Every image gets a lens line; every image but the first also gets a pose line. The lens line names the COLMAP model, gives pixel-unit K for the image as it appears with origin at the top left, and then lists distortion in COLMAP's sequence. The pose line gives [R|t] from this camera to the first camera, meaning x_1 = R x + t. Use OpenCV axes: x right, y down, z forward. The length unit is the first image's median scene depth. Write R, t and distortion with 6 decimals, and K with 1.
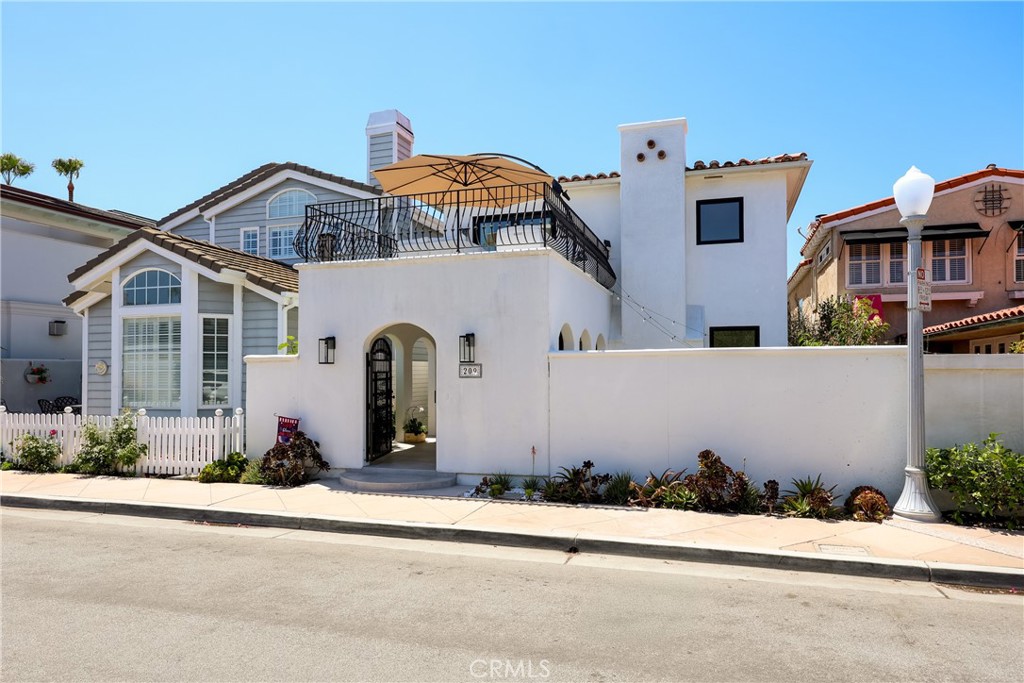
lens RADIAL K [[652.4, 0, 513.5], [0, 652.4, 363.4], [0, 0, 1]] dist [0.001396, -0.000188]
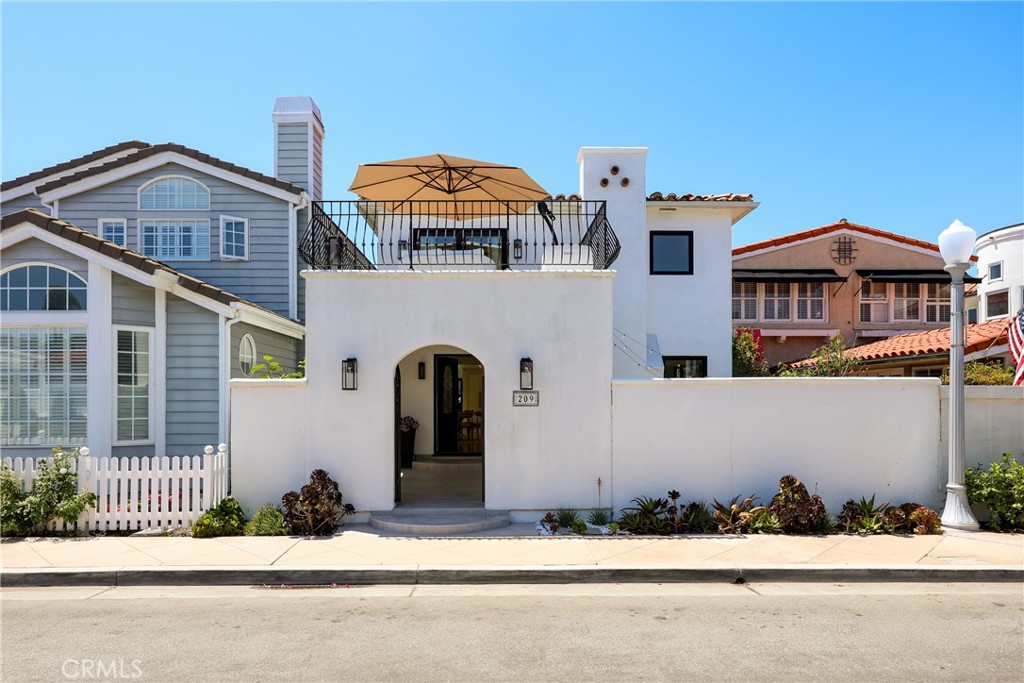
lens RADIAL K [[680.8, 0, 510.8], [0, 680.8, 398.0], [0, 0, 1]] dist [0.001044, -0.000785]
pose [[0.948761, 0.002621, 0.315985, -0.350402], [-0.006314, 0.999923, 0.010663, 0.000251], [-0.315933, -0.012112, 0.948704, 0.083977]]
